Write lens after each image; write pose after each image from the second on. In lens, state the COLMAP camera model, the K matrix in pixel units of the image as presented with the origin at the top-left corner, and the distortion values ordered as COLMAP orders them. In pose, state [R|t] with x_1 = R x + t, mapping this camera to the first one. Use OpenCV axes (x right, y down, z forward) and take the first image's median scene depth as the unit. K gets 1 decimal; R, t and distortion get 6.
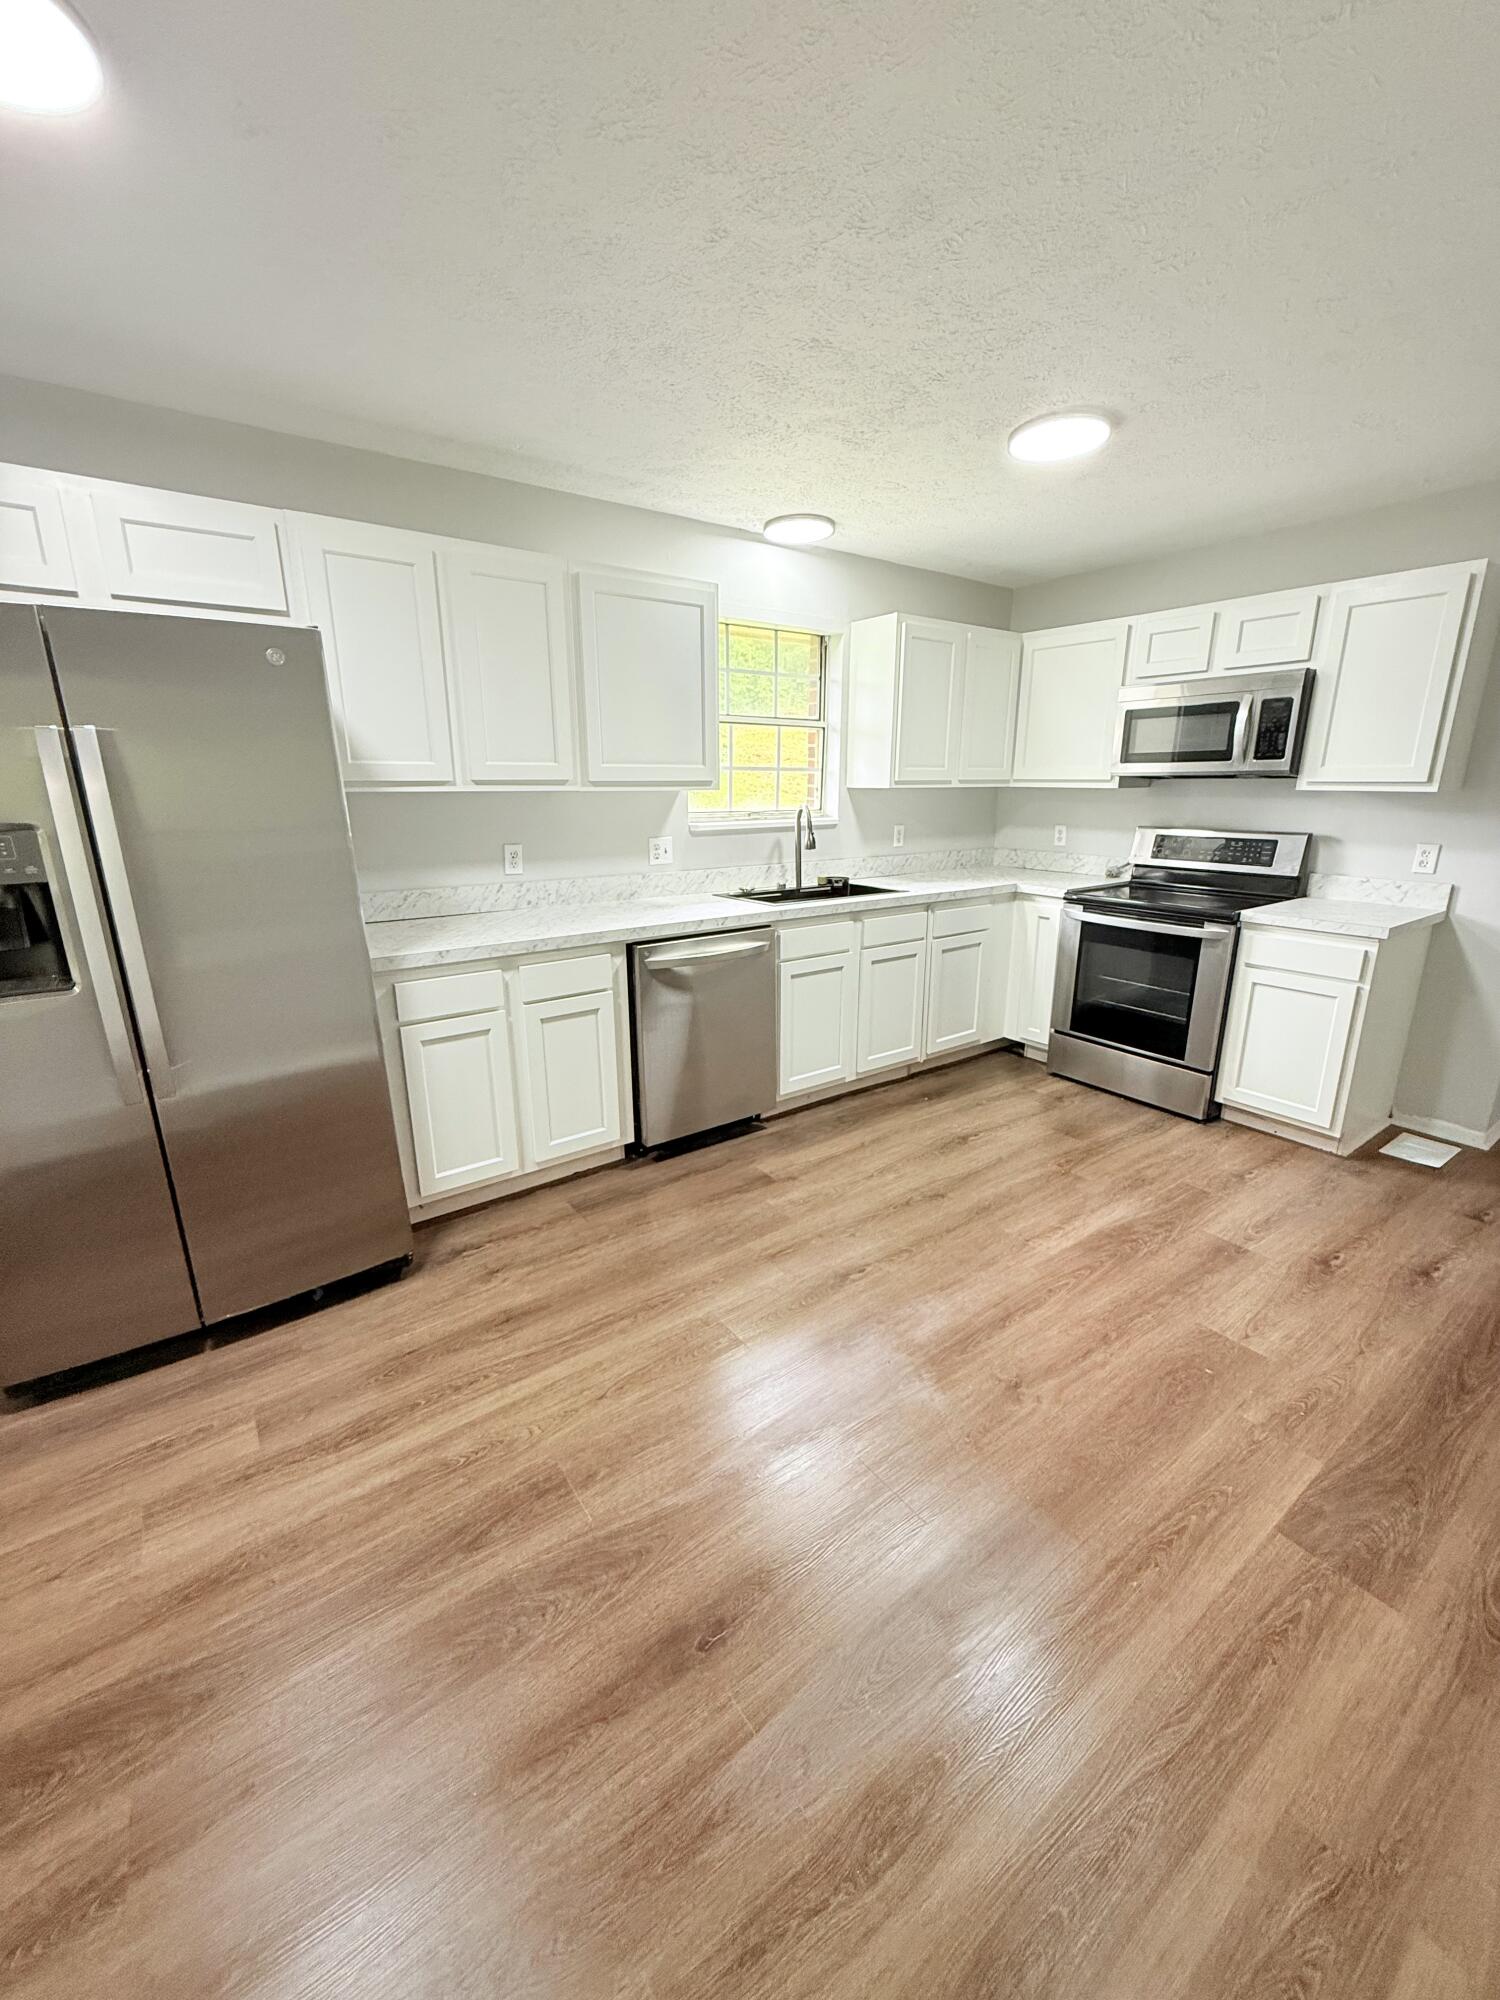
lens RADIAL K [[805.7, 0, 749.0], [0, 805.7, 999.2], [0, 0, 1]] dist [-0.000677, 0.001694]
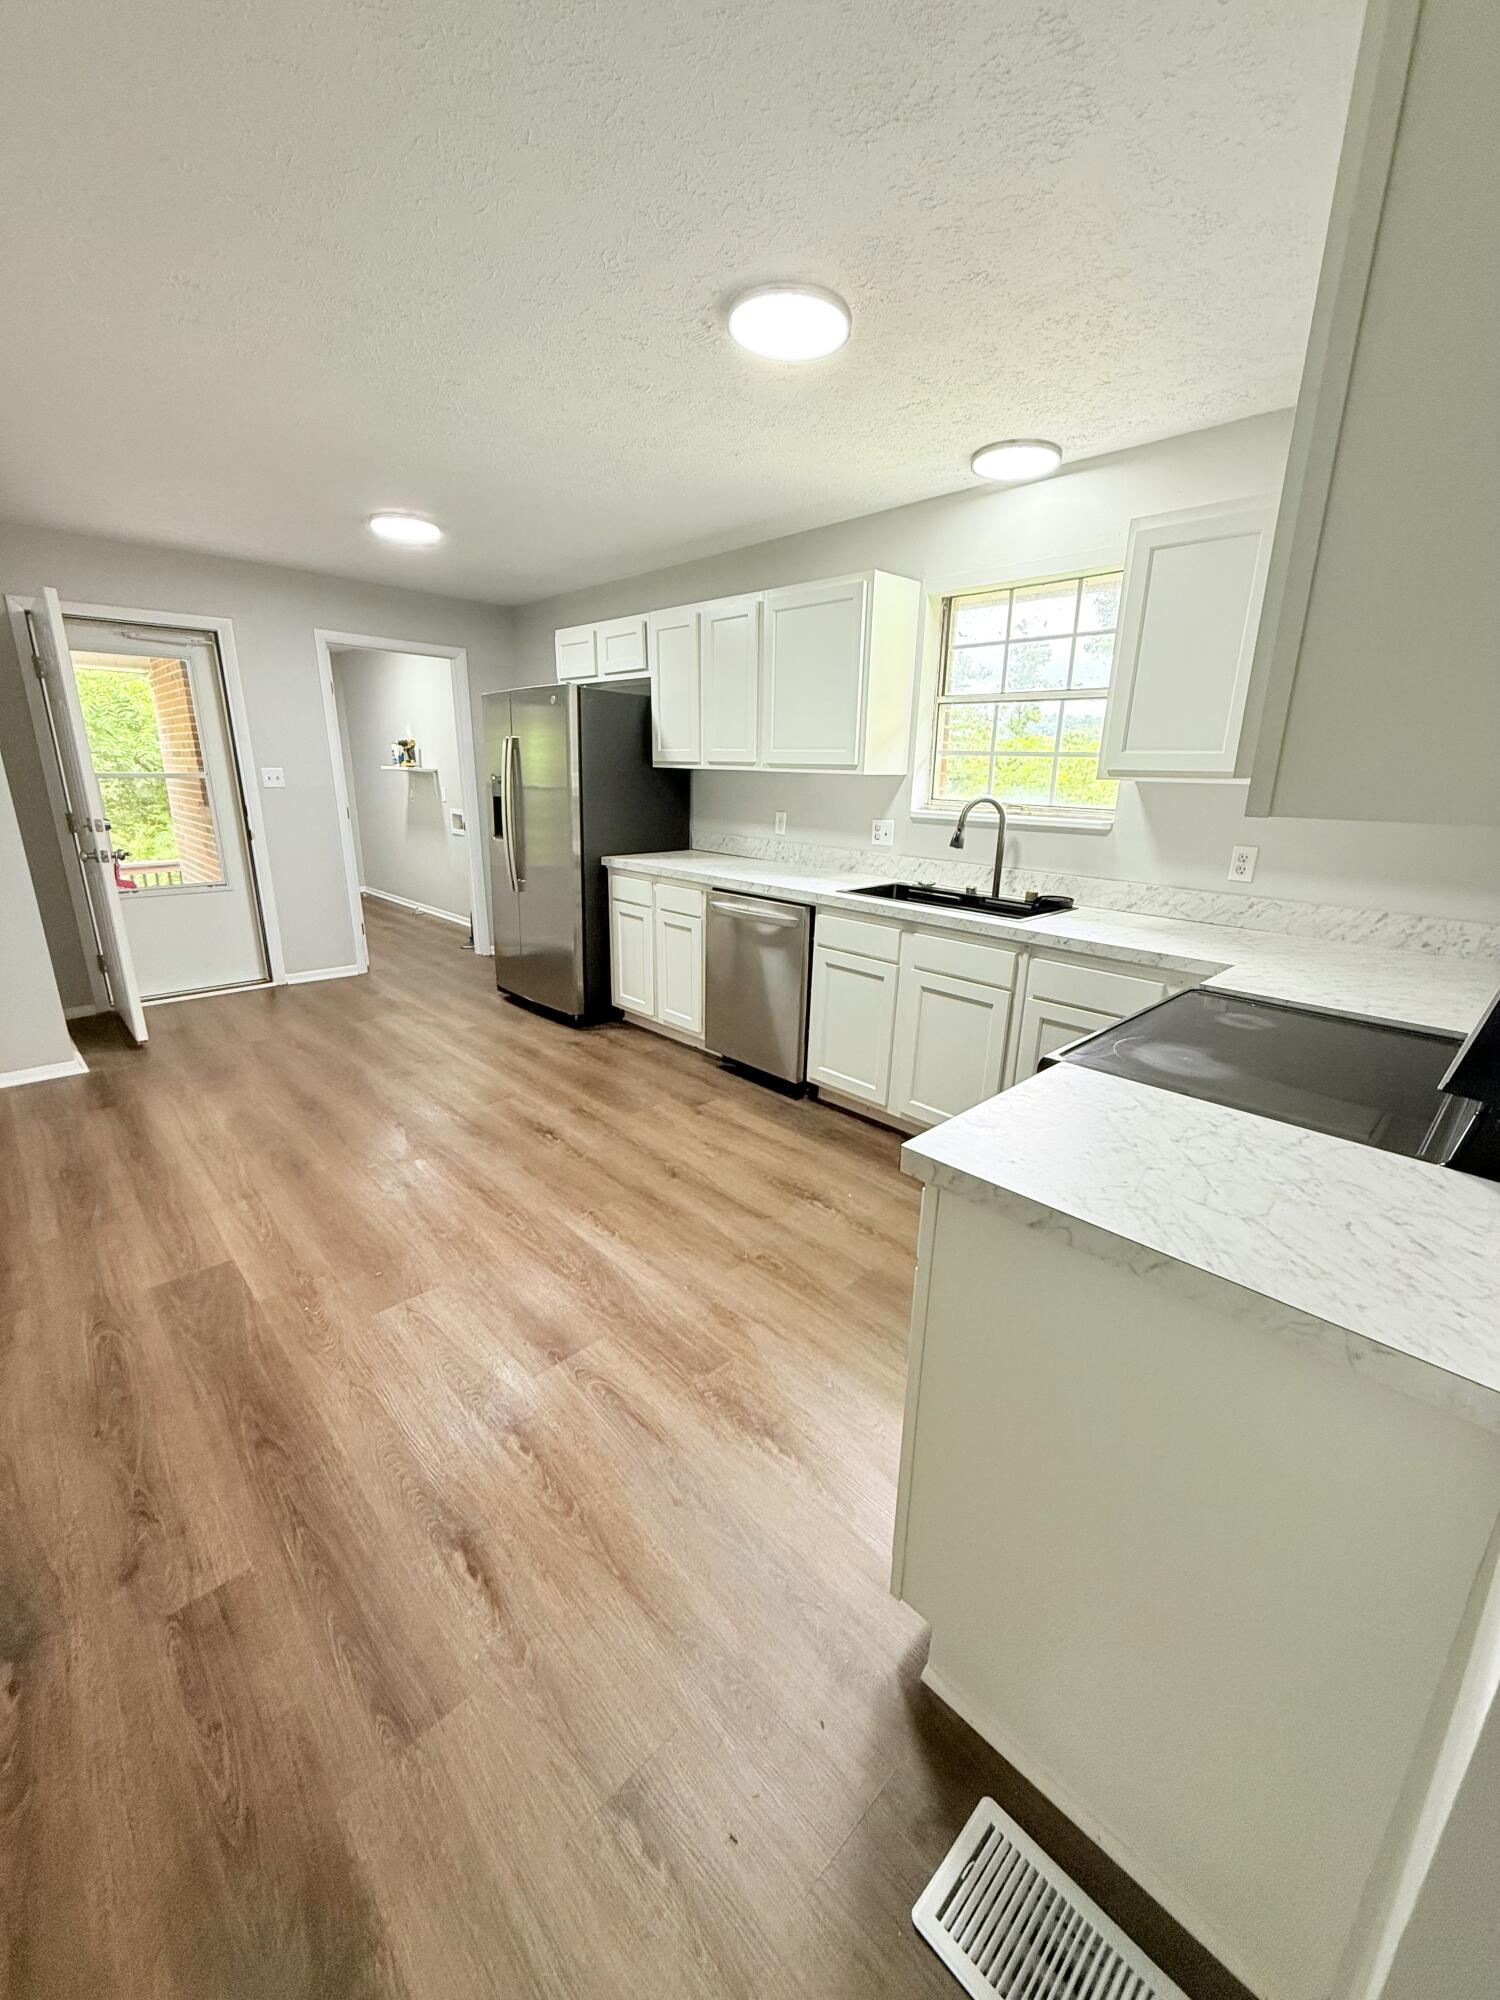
lens RADIAL K [[805.7, 0, 748.7], [0, 805.7, 999.9], [0, 0, 1]] dist [-0.000677, 0.001694]
pose [[0.123261, 0.278400, -0.952523, 1.103513], [-0.280955, 0.930362, 0.235566, -0.213858], [0.951773, 0.238580, 0.192895, 0.812606]]
